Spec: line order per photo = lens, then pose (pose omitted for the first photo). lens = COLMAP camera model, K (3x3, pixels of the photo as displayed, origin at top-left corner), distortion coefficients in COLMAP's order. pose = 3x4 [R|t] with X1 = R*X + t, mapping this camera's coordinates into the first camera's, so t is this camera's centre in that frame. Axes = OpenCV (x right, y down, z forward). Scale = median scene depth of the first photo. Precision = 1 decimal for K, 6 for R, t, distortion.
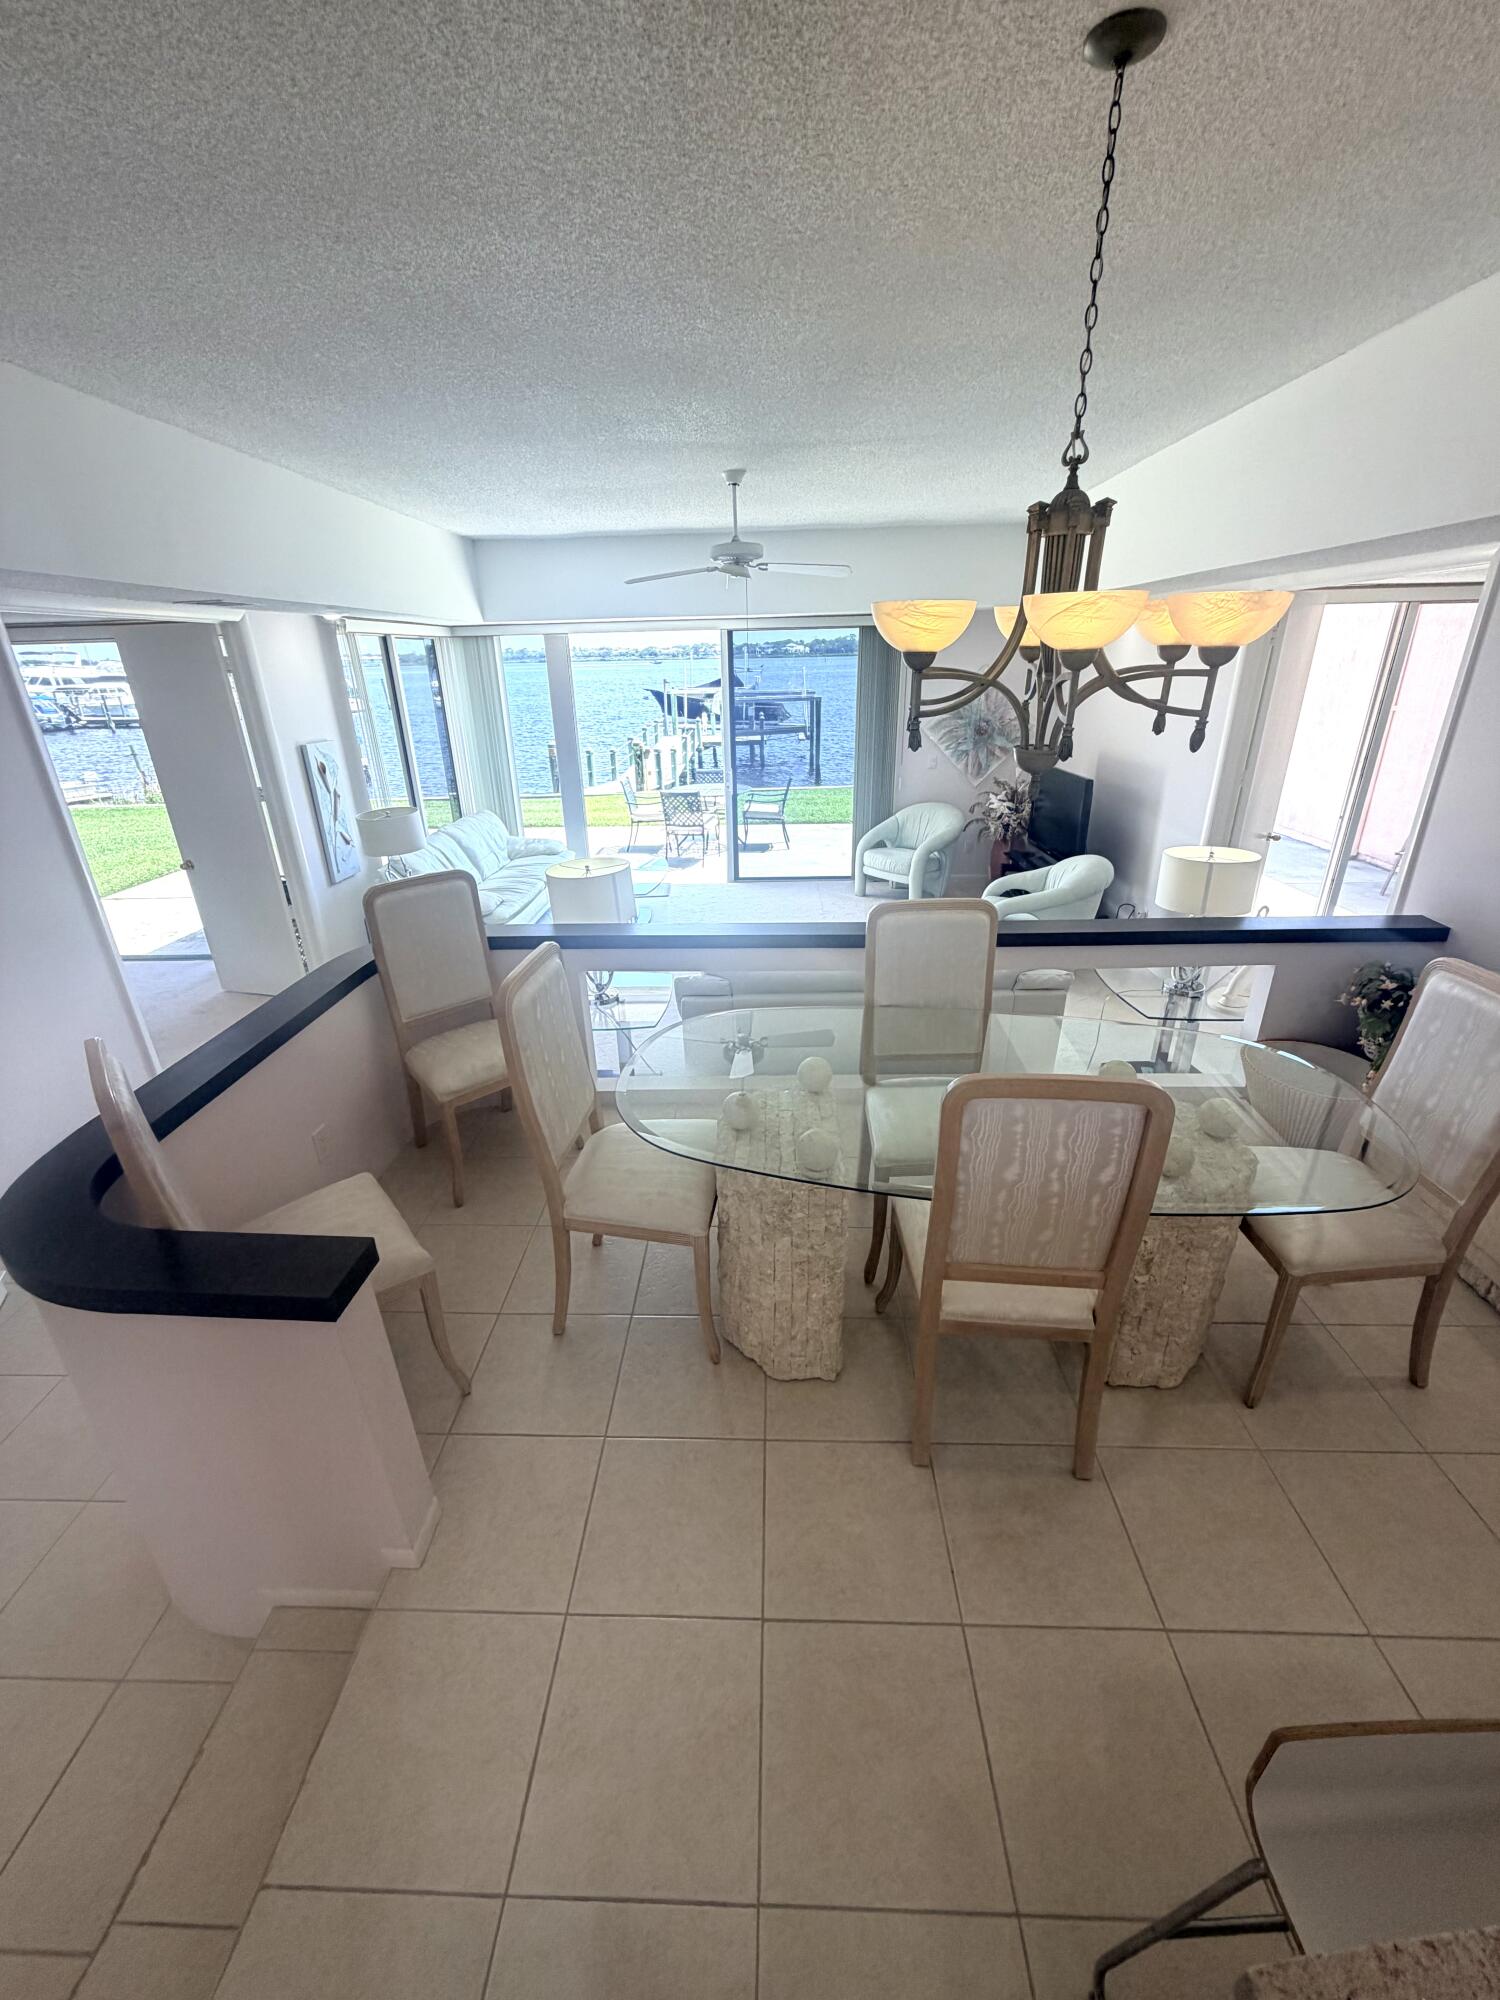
lens RADIAL K [[797.8, 0, 748.0], [0, 797.8, 995.4], [0, 0, 1]] dist [-0.001012, 0.000639]
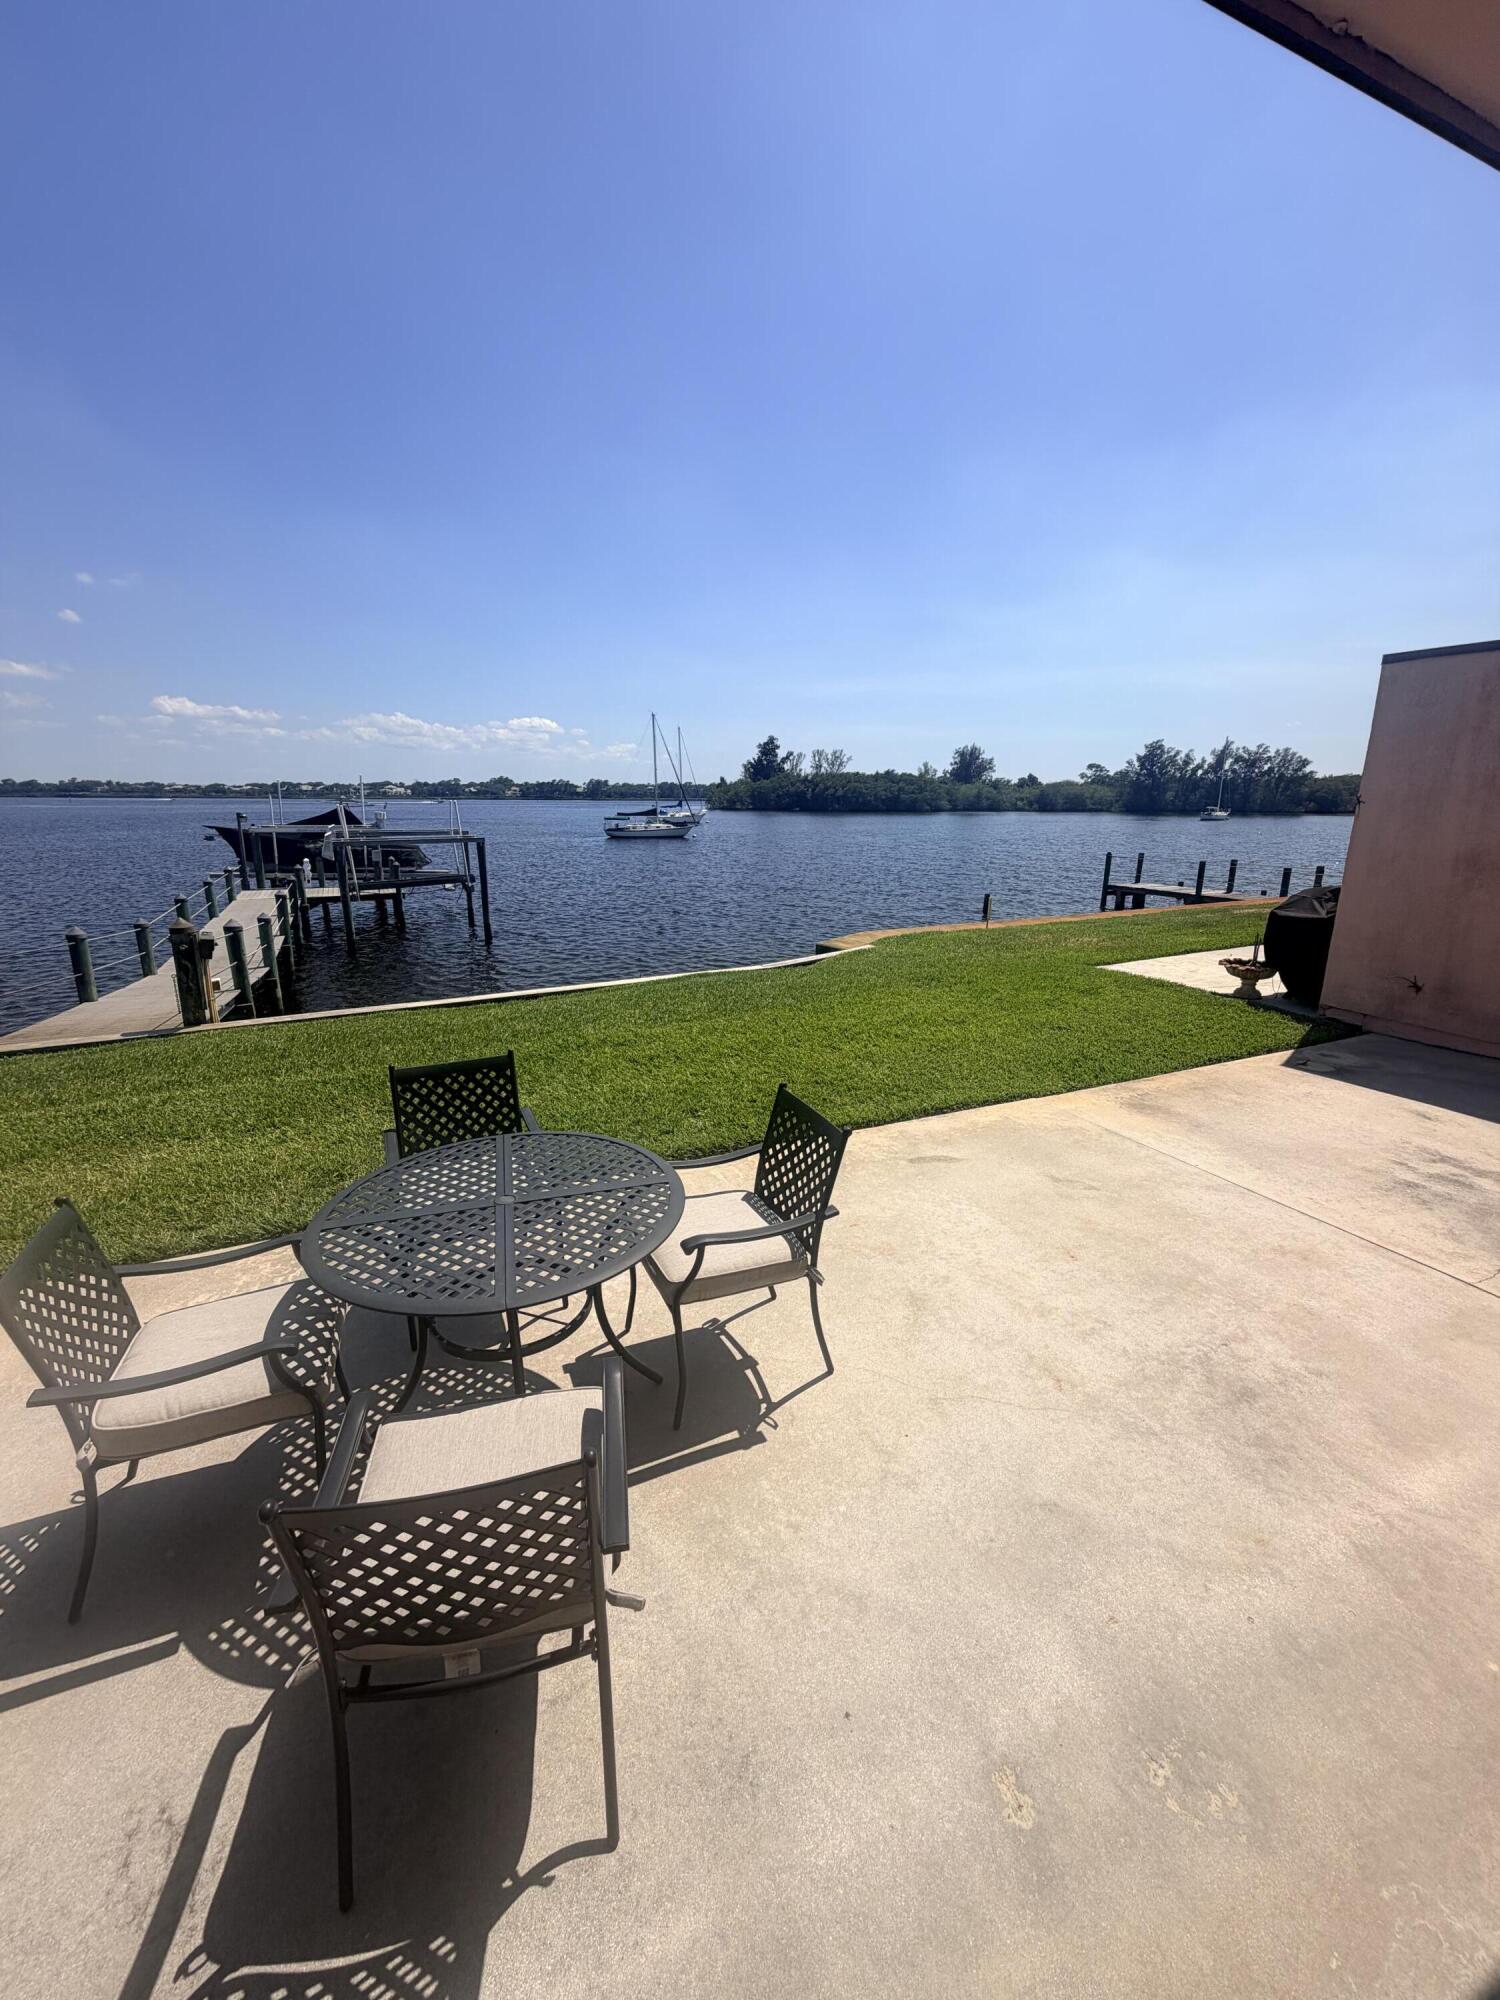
lens RADIAL K [[797.3, 0, 746.4], [0, 797.3, 996.0], [0, 0, 1]] dist [0.001572, -0.000139]
pose [[0.896150, -0.082075, 0.436094, -0.022118], [0.151945, 0.980094, -0.127781, -0.076909], [-0.416926, 0.180773, 0.890783, 0.207191]]
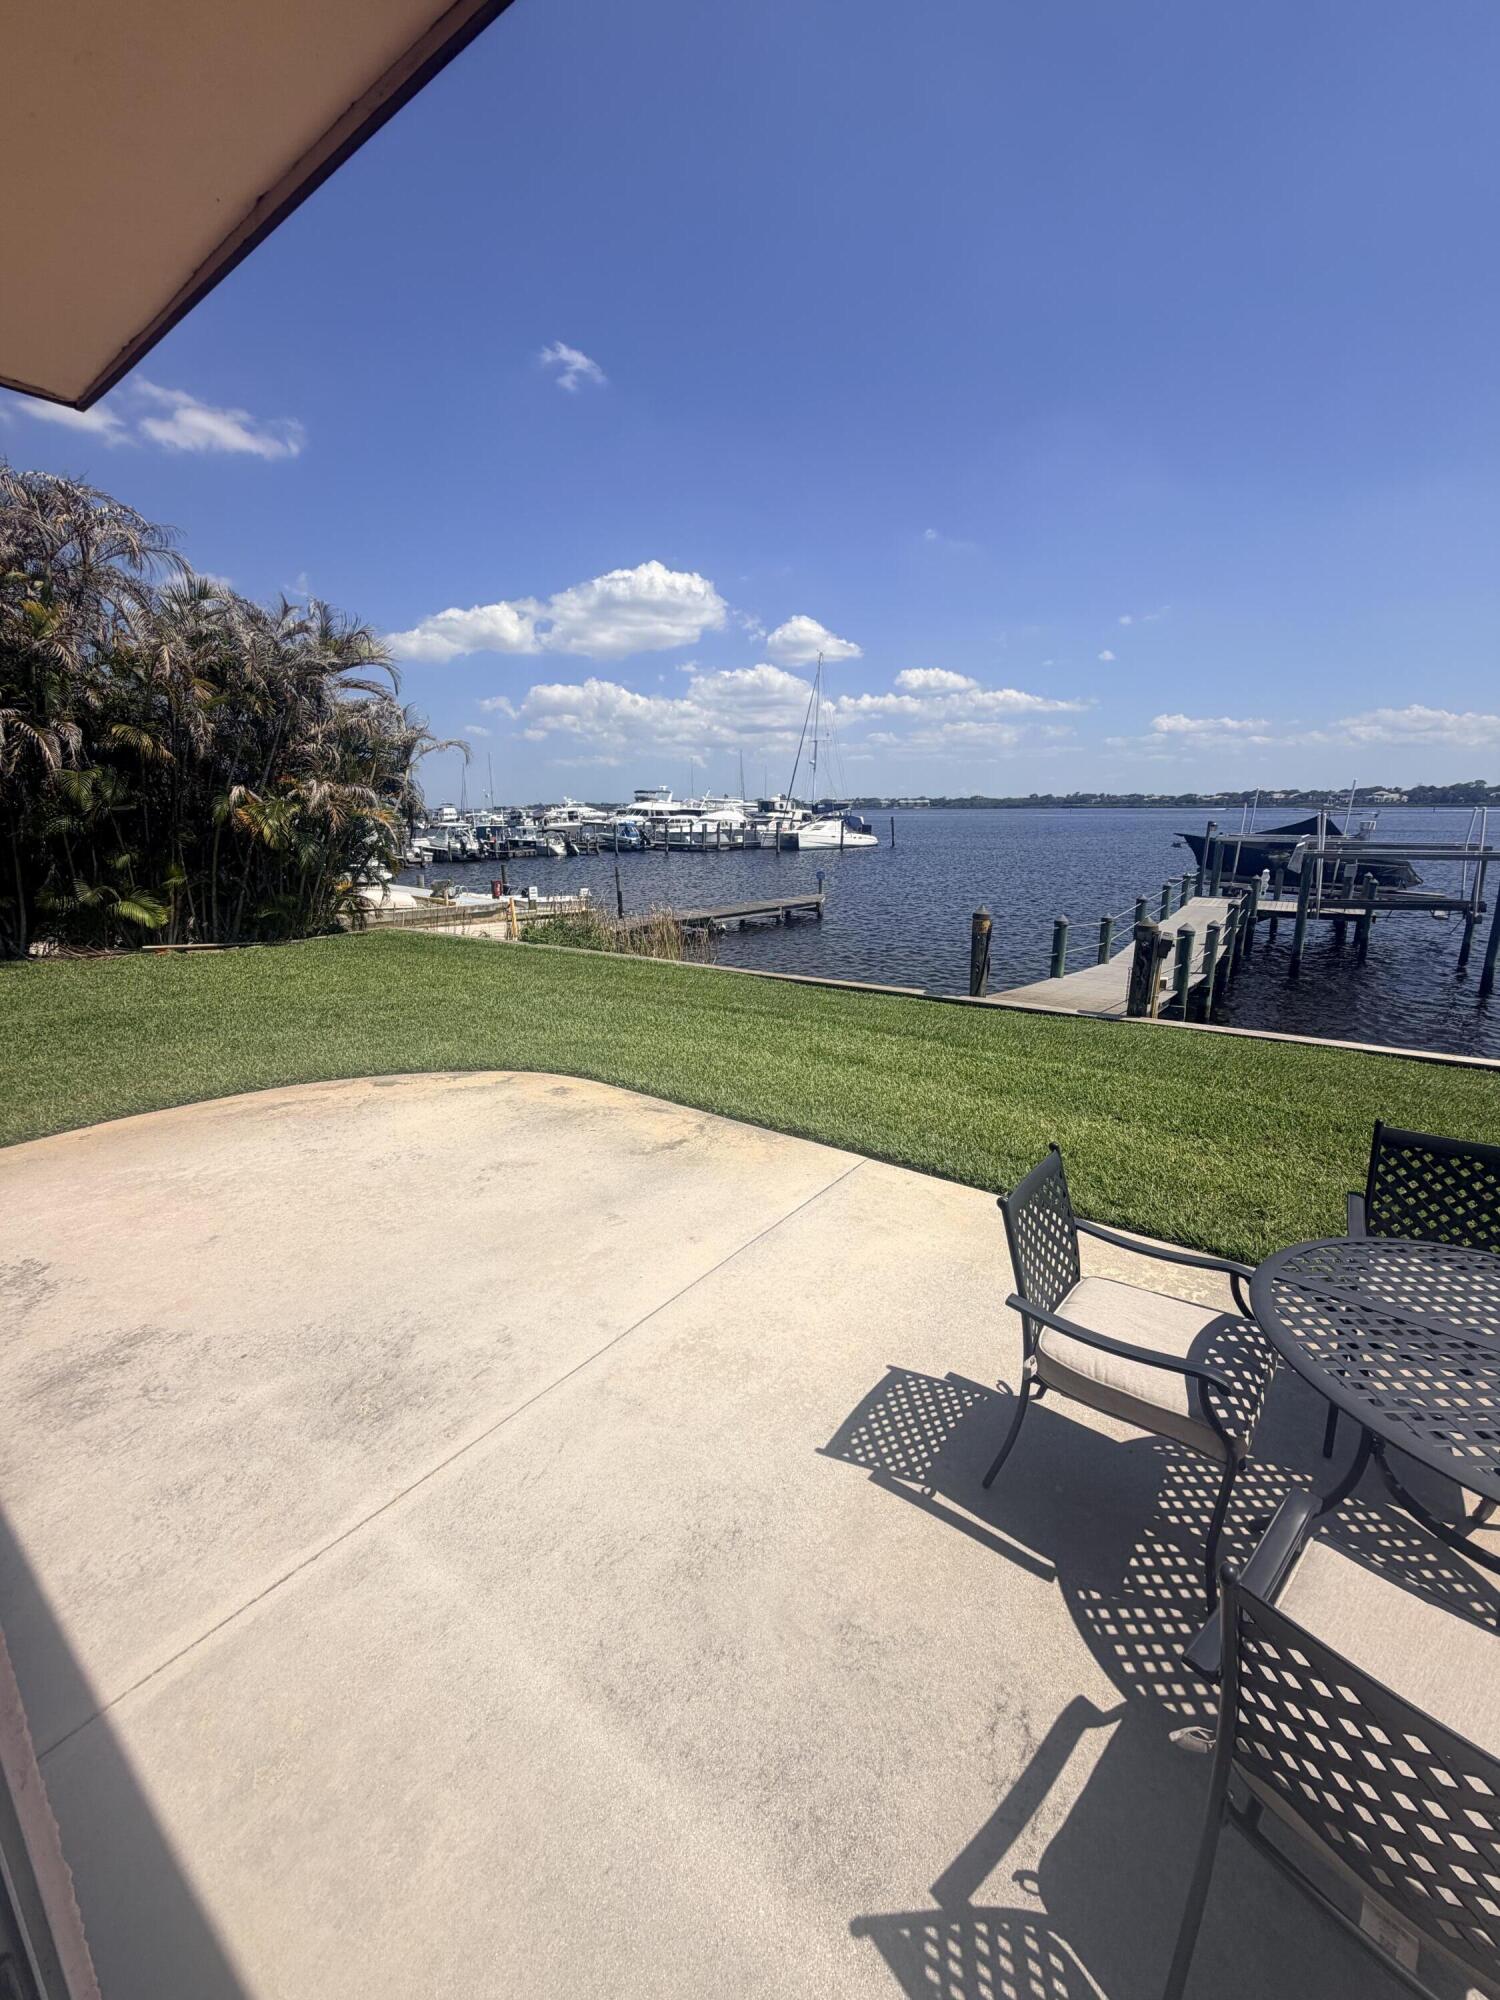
lens RADIAL K [[797.8, 0, 748.0], [0, 797.8, 995.4], [0, 0, 1]] dist [-0.001012, 0.000639]
pose [[0.822873, 0.145295, -0.549335, -0.028697], [-0.232817, 0.968093, -0.092694, -0.077386], [0.518339, 0.204169, 0.830445, 0.209803]]
